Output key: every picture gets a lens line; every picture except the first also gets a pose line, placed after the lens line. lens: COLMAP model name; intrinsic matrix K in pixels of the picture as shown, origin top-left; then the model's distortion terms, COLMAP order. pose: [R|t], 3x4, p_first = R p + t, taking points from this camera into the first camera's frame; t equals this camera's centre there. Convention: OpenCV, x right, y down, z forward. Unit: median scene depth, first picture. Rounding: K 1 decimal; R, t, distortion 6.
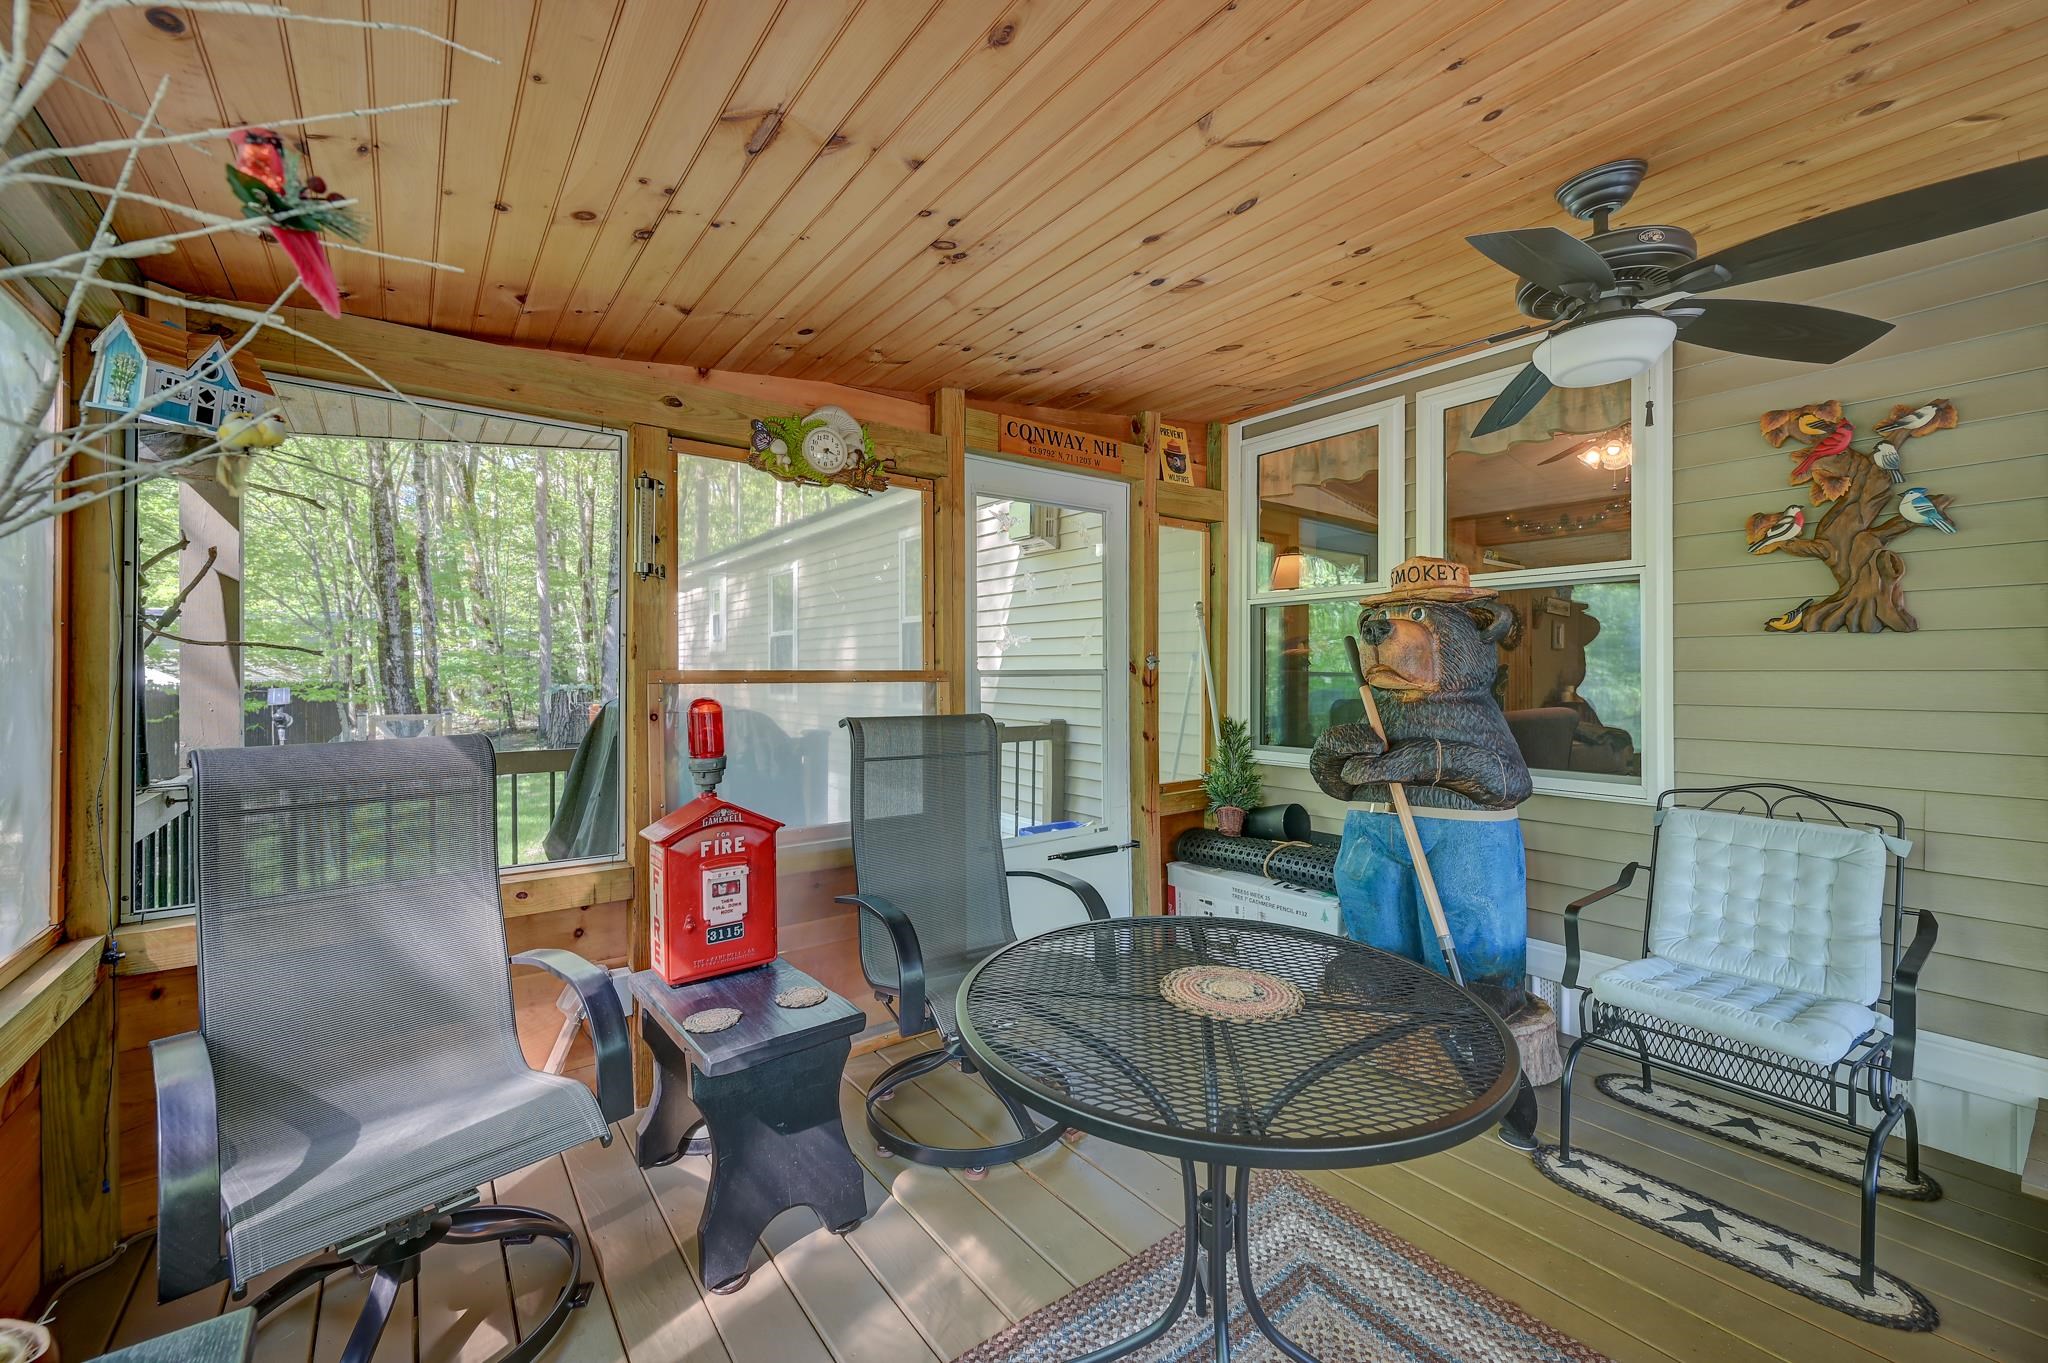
lens RADIAL K [[829.2, 0, 1024.0], [0, 829.2, 681.5], [0, 0, 1]] dist [0.000834, 0.000174]
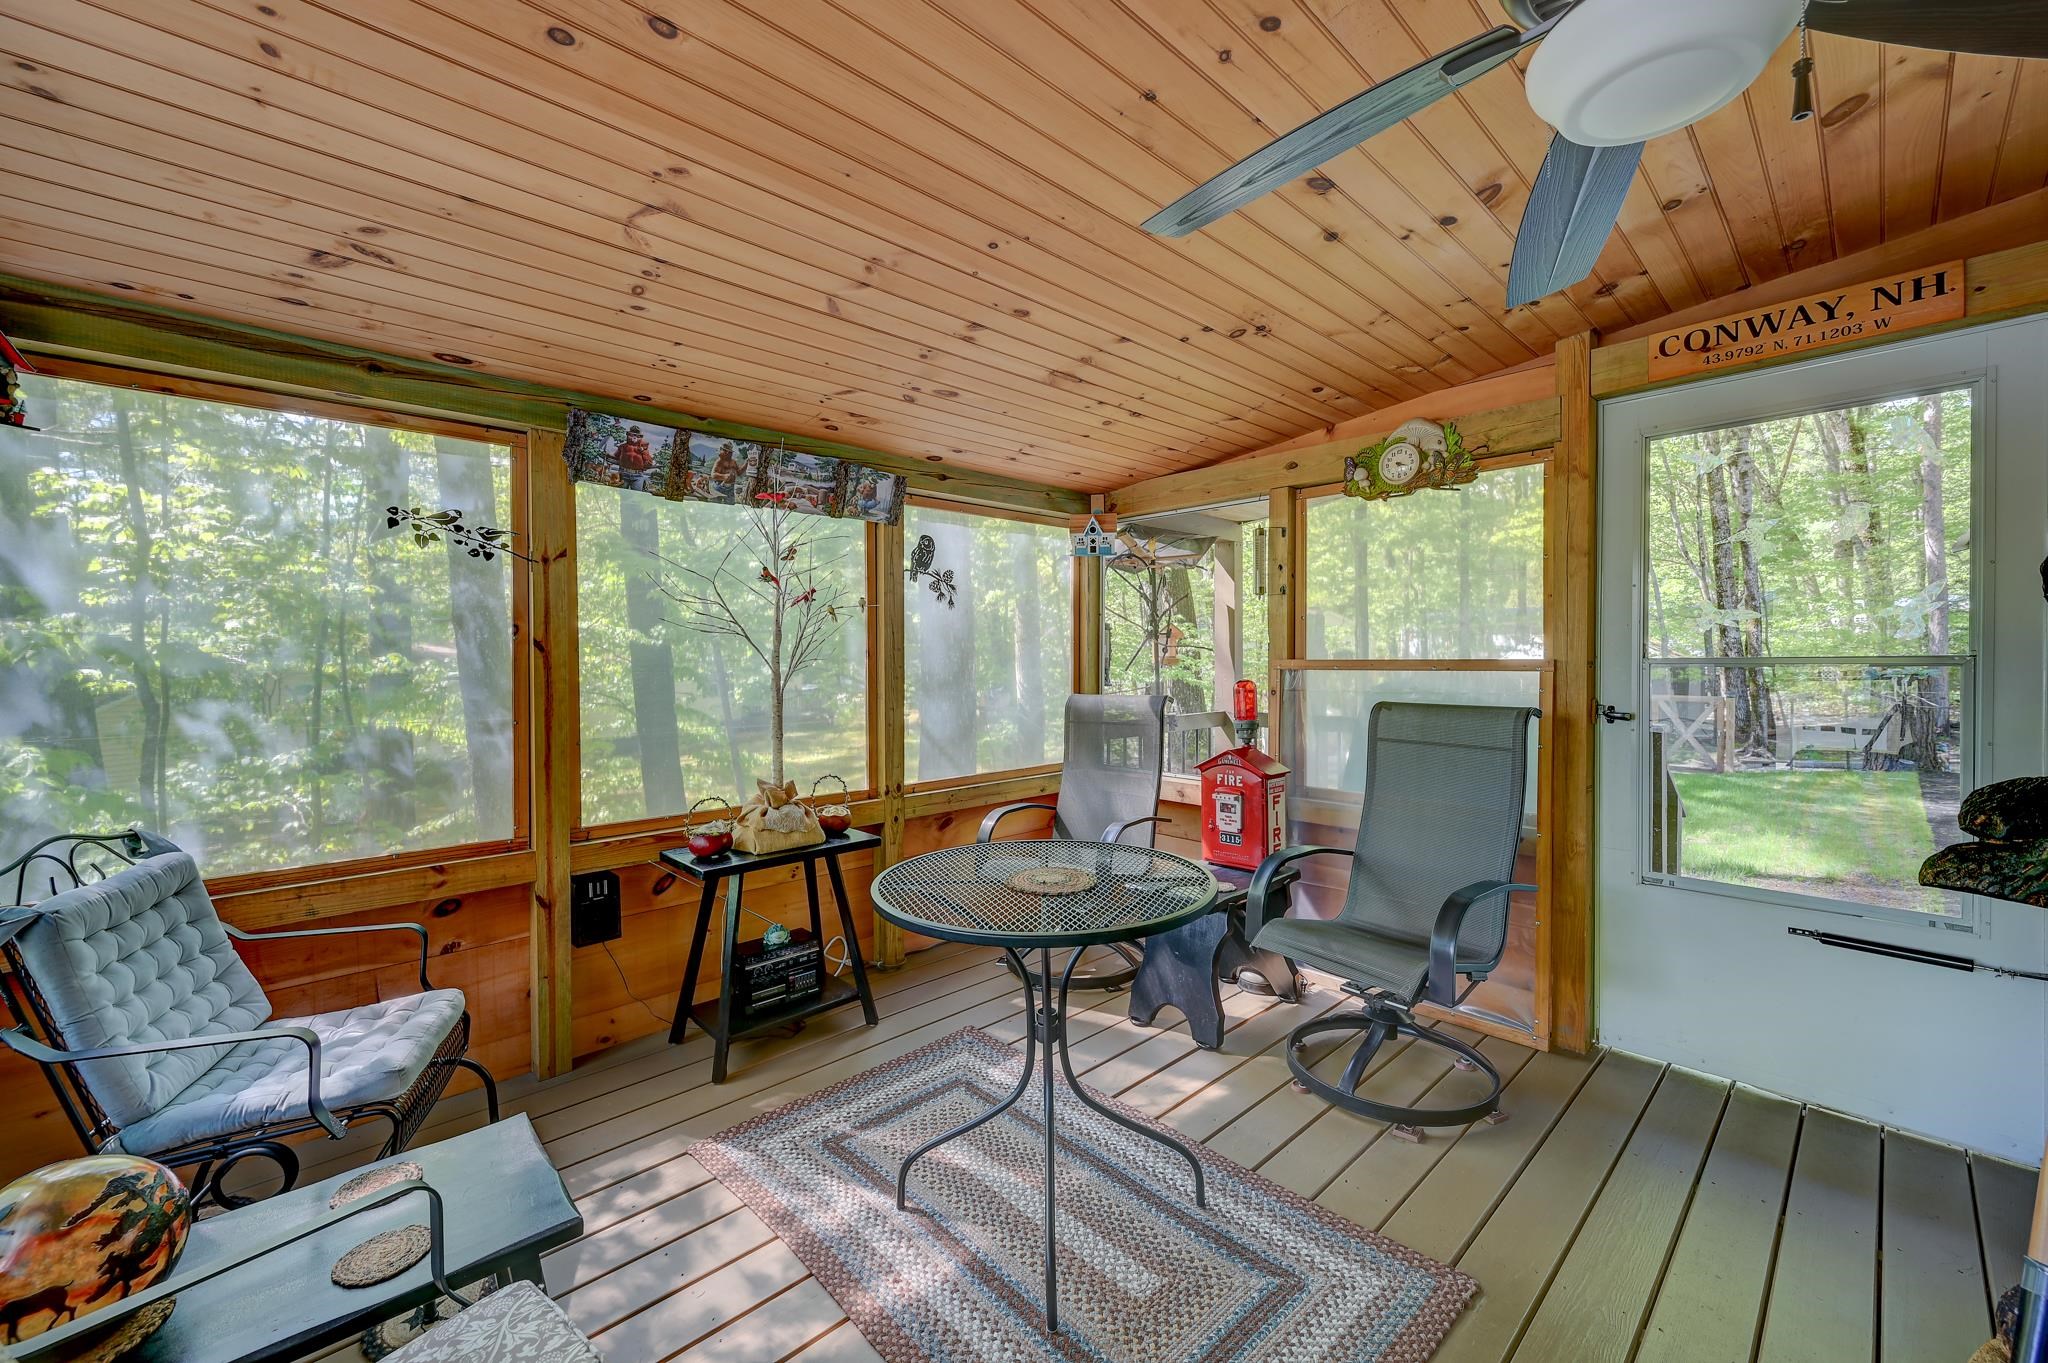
lens RADIAL K [[801.3, 0, 1024.0], [0, 801.3, 681.5], [0, 0, 1]] dist [0.000077, 0.000023]
pose [[0.104377, 0.030915, -0.994057, 0.859833], [-0.003570, 0.999522, 0.030710, -0.016646], [0.994531, 0.000344, 0.104438, 0.410737]]
